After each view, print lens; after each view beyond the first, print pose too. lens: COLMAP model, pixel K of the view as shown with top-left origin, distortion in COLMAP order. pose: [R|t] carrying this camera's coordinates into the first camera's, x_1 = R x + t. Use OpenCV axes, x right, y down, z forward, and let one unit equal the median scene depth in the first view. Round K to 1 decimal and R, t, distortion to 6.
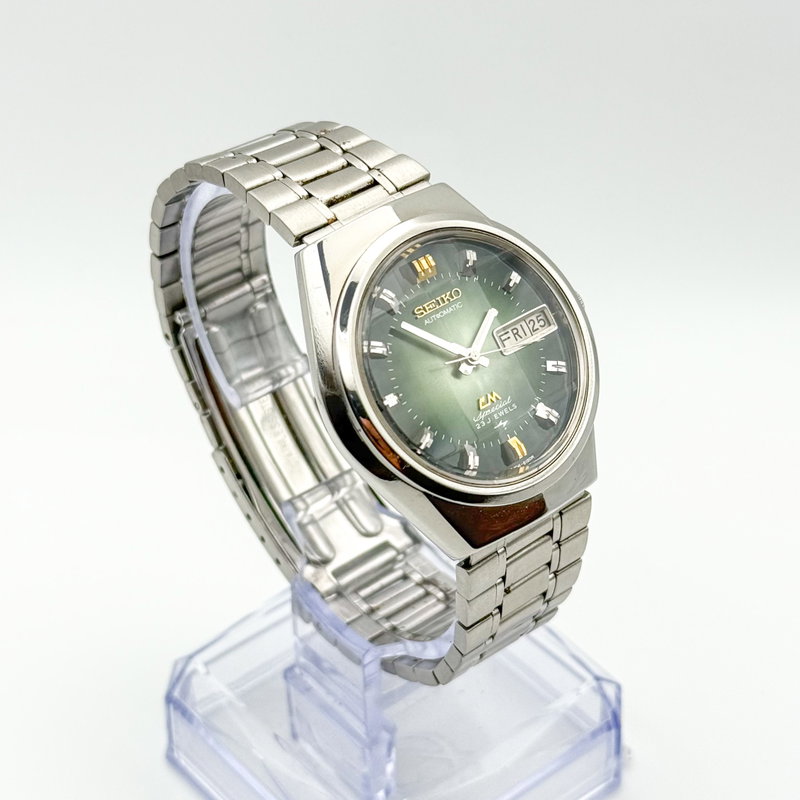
lens RADIAL K [[1865.1, 0, 400.0], [0, 1865.1, 400.0], [0, 0, 1]] dist [0.269583, -0.213193]
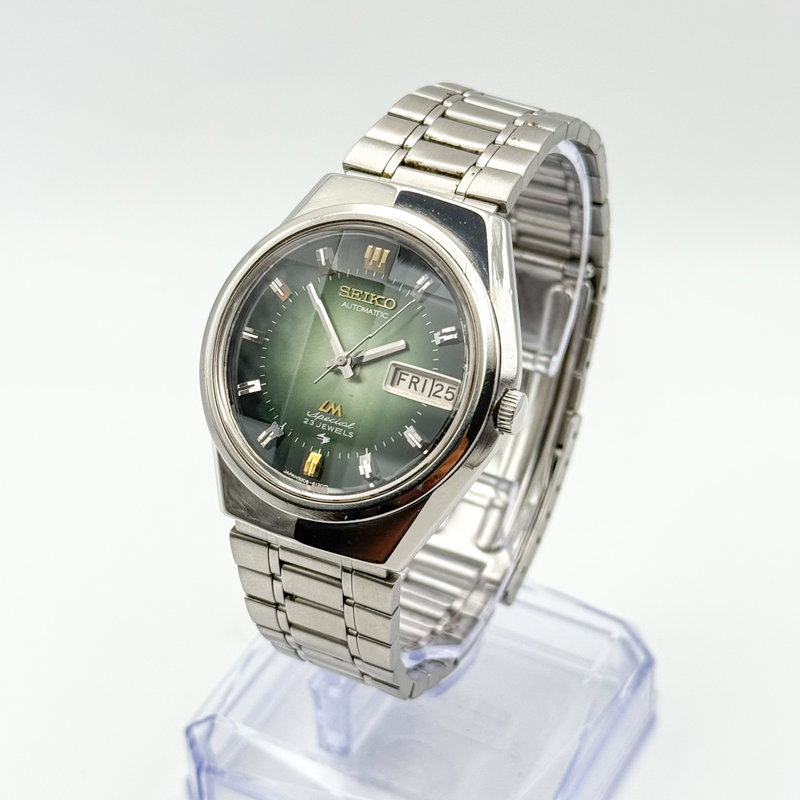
lens RADIAL K [[1865.1, 0, 400.0], [0, 1865.1, 400.0], [0, 0, 1]] dist [0.269583, -0.213193]
pose [[0.391129, 0.583512, -0.711710, 0.703633], [-0.553700, 0.766901, 0.324468, -0.316651], [0.735142, 0.267165, 0.623048, 0.427269]]
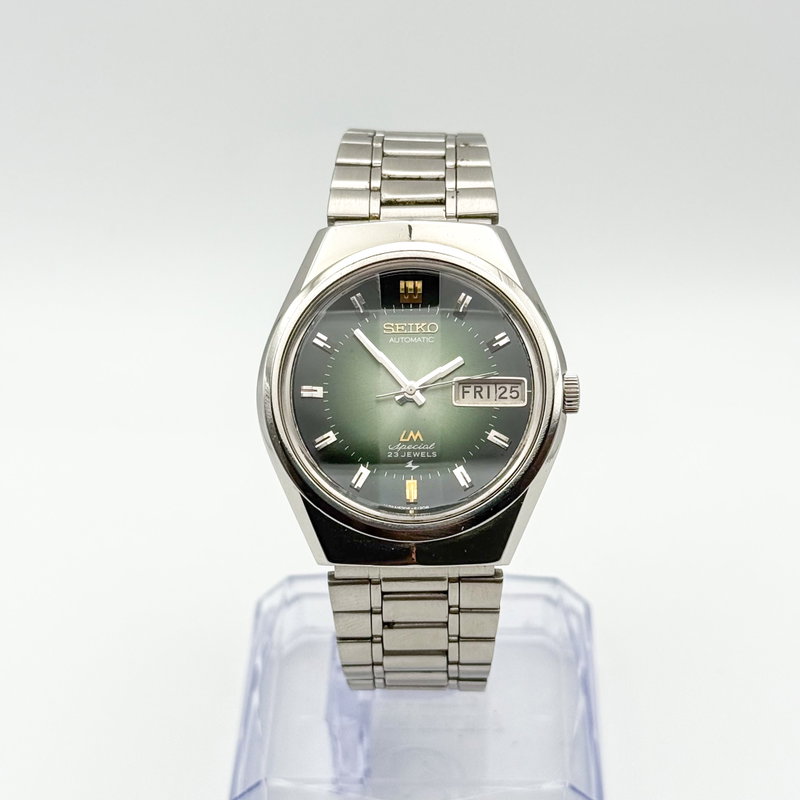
lens RADIAL K [[1865.1, 0, 400.0], [0, 1865.1, 400.0], [0, 0, 1]] dist [0.269583, -0.213193]
pose [[0.749921, 0.406908, -0.521578, 0.540569], [-0.400986, 0.906695, 0.130822, -0.142357], [0.526145, 0.111039, 0.843114, 0.148061]]
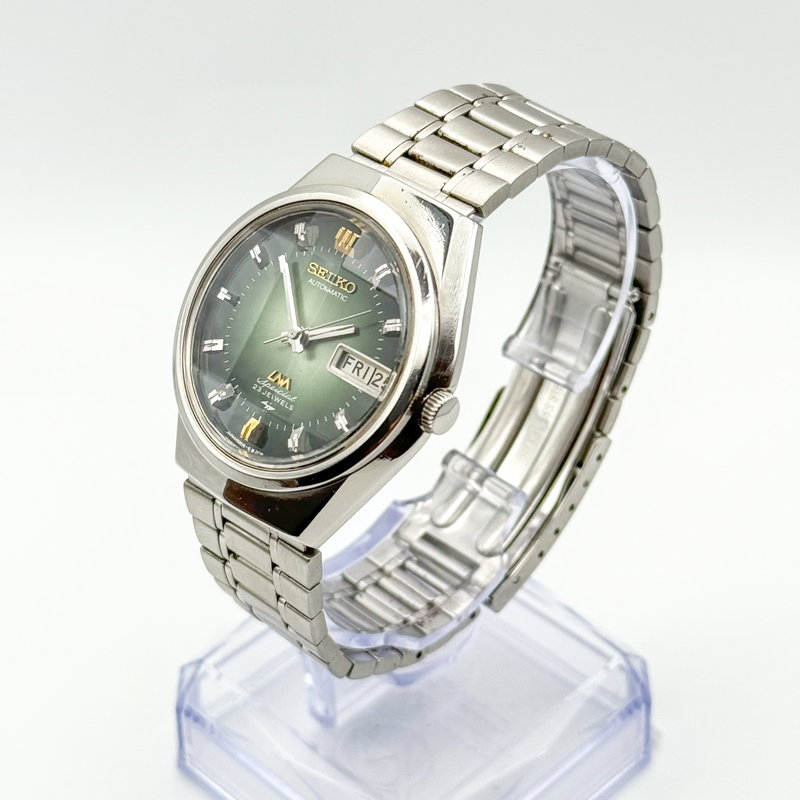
lens RADIAL K [[1865.1, 0, 400.0], [0, 1865.1, 400.0], [0, 0, 1]] dist [0.269583, -0.213193]
pose [[0.120598, 0.630381, -0.766861, 0.774824], [-0.594139, 0.664697, 0.452965, -0.451104], [0.795270, 0.400995, 0.454695, 0.598184]]
